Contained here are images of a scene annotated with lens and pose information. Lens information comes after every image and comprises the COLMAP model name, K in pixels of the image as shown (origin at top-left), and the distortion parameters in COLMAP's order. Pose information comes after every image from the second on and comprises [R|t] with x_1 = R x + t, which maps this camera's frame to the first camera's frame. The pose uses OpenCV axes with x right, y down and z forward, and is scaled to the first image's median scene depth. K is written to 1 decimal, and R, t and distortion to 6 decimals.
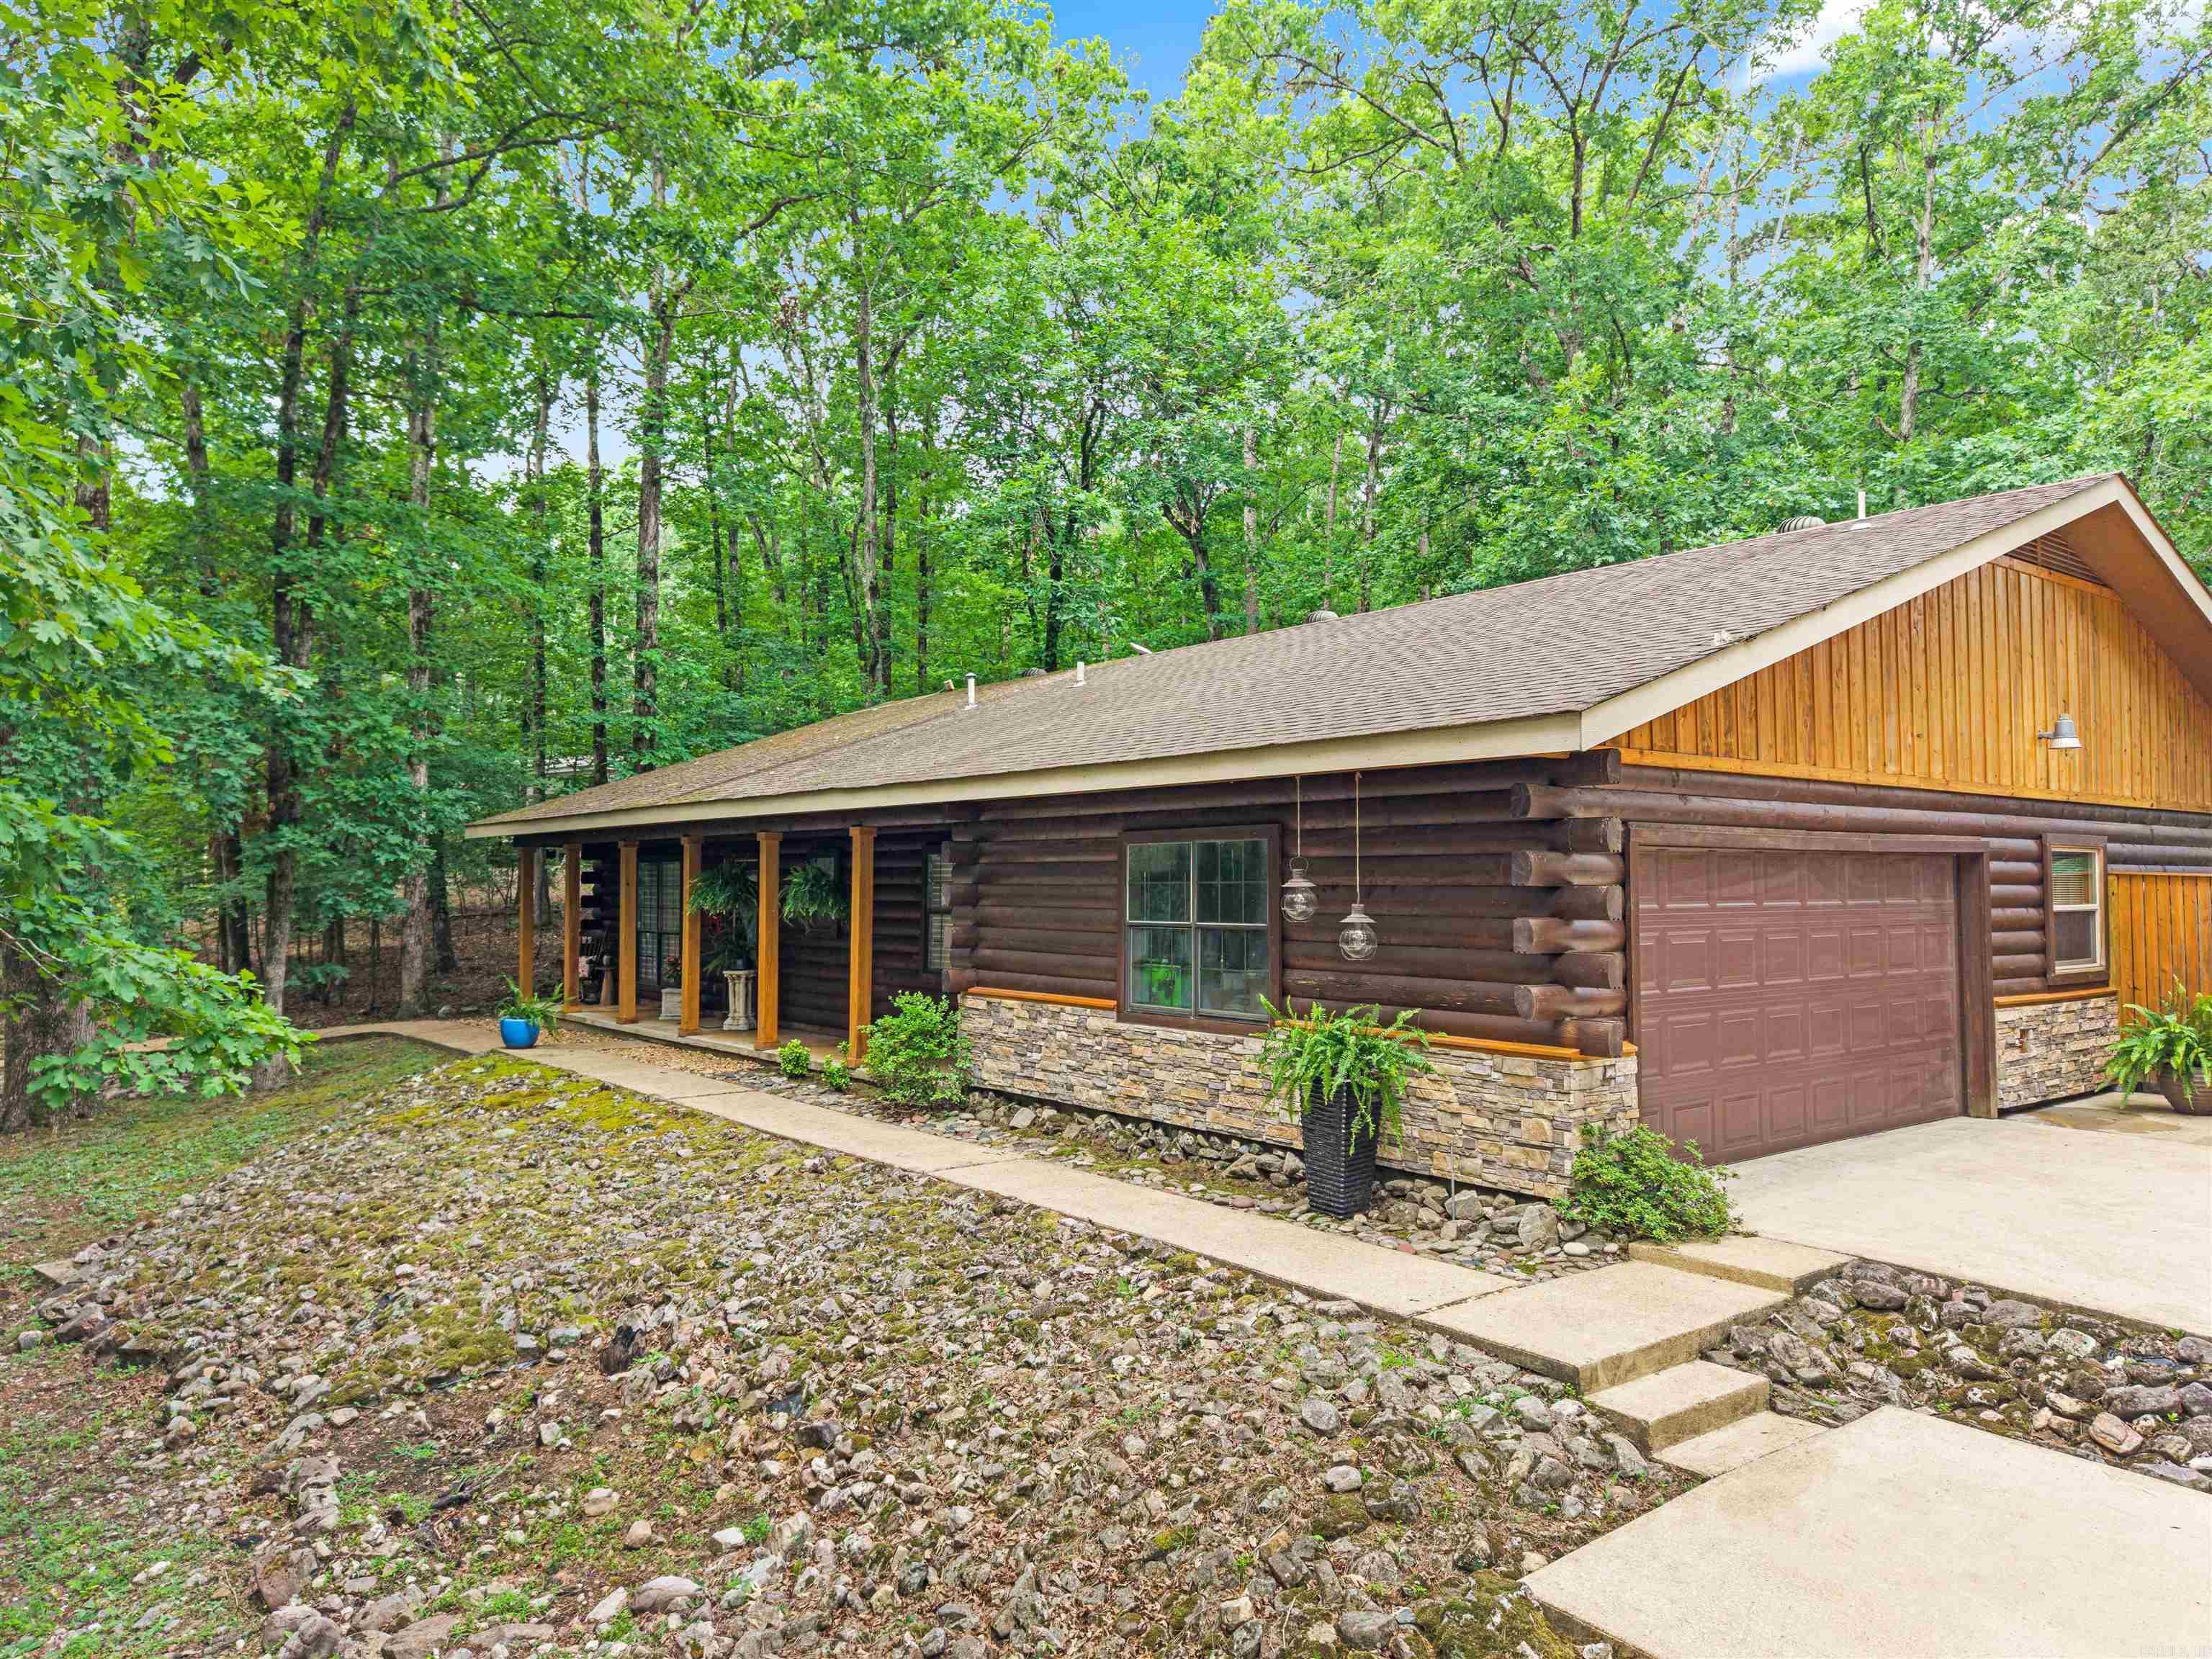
lens RADIAL K [[1518.5, 0, 1106.0], [0, 1518.5, 829.5], [0, 0, 1]] dist [0.009315, -0.005517]
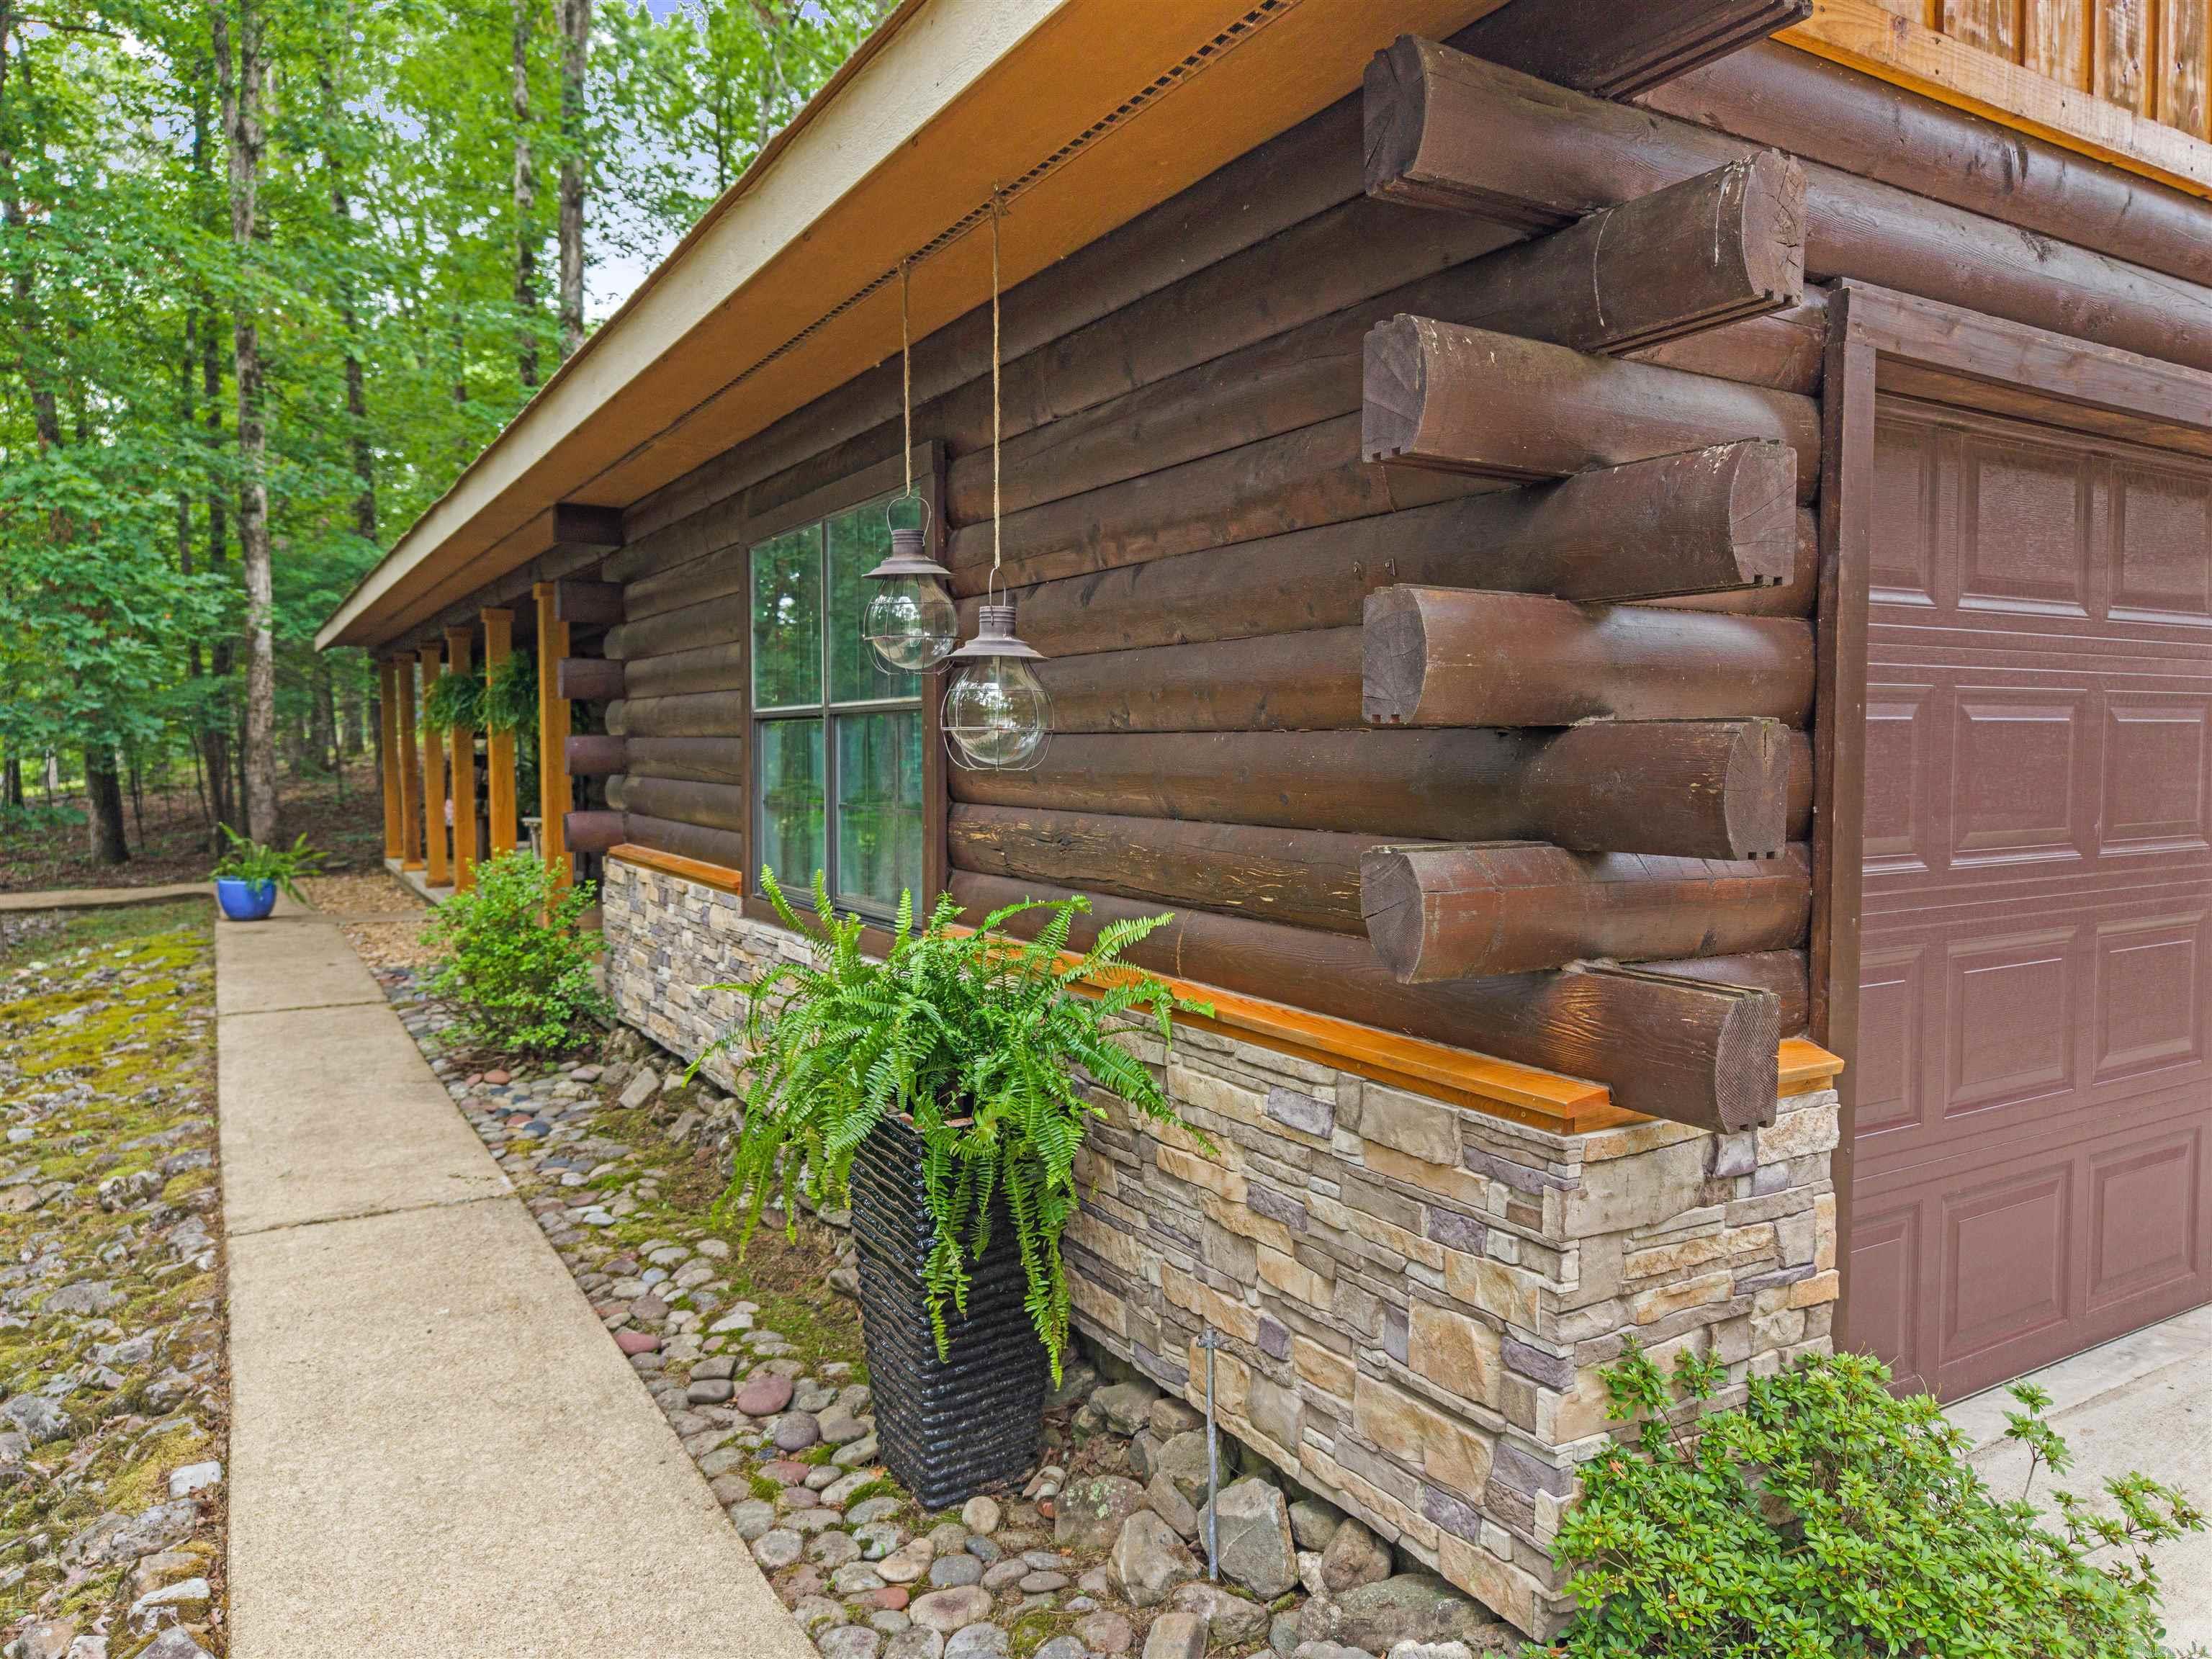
lens RADIAL K [[1518.5, 0, 1106.0], [0, 1518.5, 829.5], [0, 0, 1]] dist [0.009315, -0.005517]
pose [[0.991373, 0.006214, -0.130921, 0.227343], [0.005654, 0.995918, 0.090086, 0.066401], [0.130947, -0.090049, 0.987291, 0.640628]]
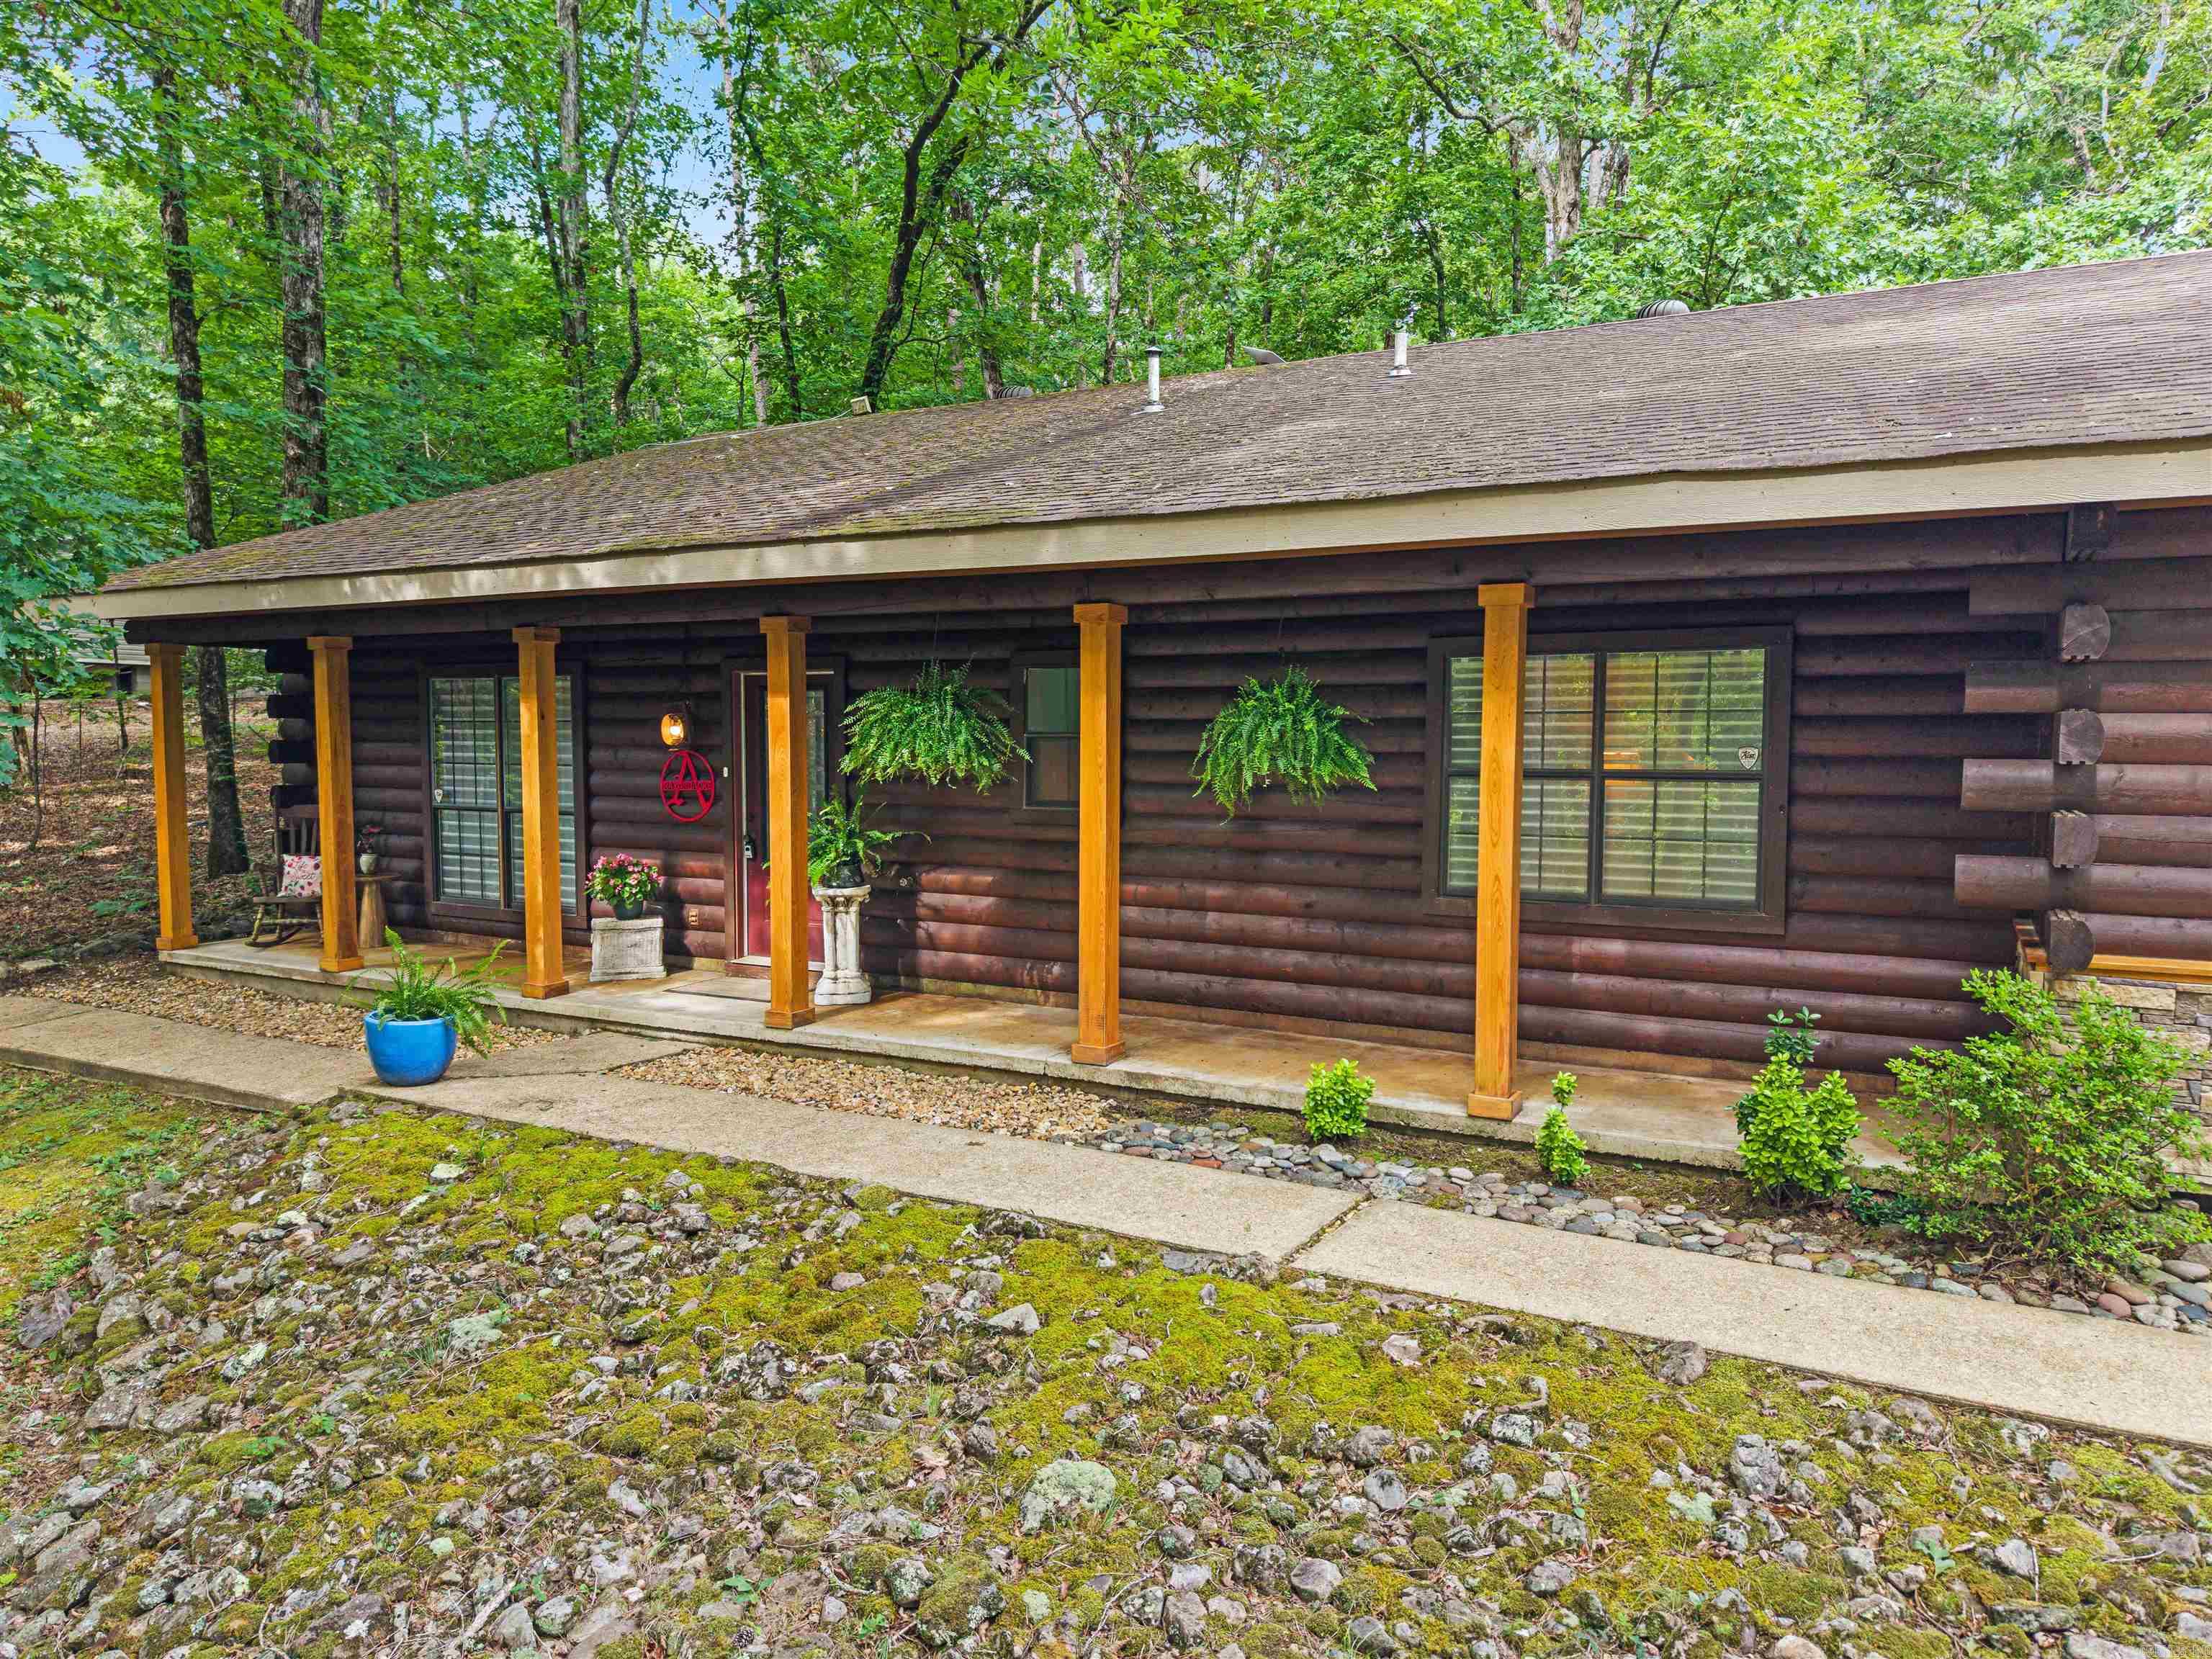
lens RADIAL K [[1565.1, 0, 1105.2], [0, 1565.1, 772.7], [0, 0, 1]] dist [0.026468, -0.000901]
pose [[0.925663, -0.009658, 0.378225, -0.700091], [-0.016108, 0.997762, 0.064900, 0.037026], [-0.378005, -0.066168, 0.923436, 0.944216]]
